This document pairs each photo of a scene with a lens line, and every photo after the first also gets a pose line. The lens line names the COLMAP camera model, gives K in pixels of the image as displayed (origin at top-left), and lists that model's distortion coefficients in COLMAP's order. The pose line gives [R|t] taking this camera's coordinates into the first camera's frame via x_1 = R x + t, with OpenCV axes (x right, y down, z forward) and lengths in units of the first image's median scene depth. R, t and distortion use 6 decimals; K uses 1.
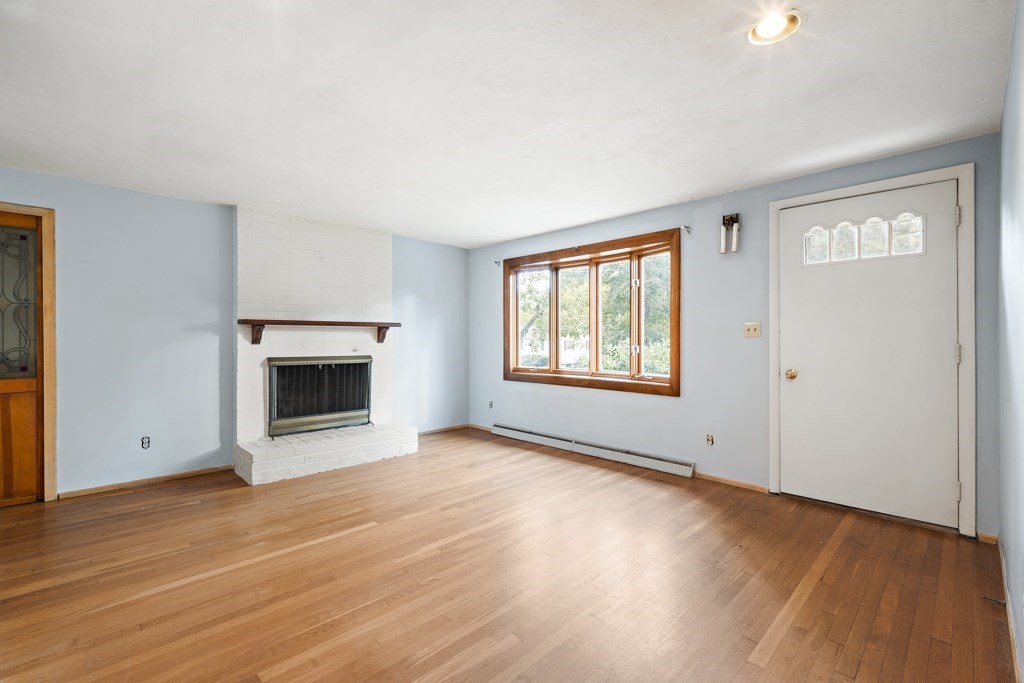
lens RADIAL K [[452.2, 0, 518.8], [0, 452.2, 336.7], [0, 0, 1]] dist [0.000474, -0.000122]
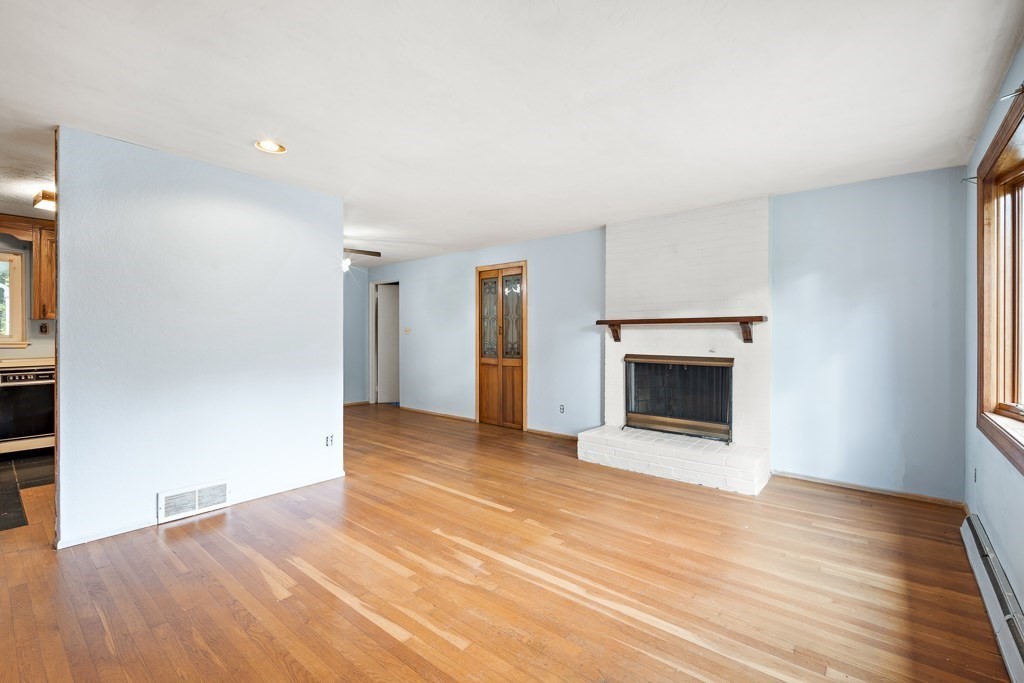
lens RADIAL K [[452.2, 0, 518.8], [0, 452.2, 336.7], [0, 0, 1]] dist [0.000474, -0.000122]
pose [[0.090532, 0.003179, -0.995888, 0.519588], [0.001143, 0.999994, 0.003296, 0.000137], [0.995893, -0.001437, 0.090528, 0.646132]]
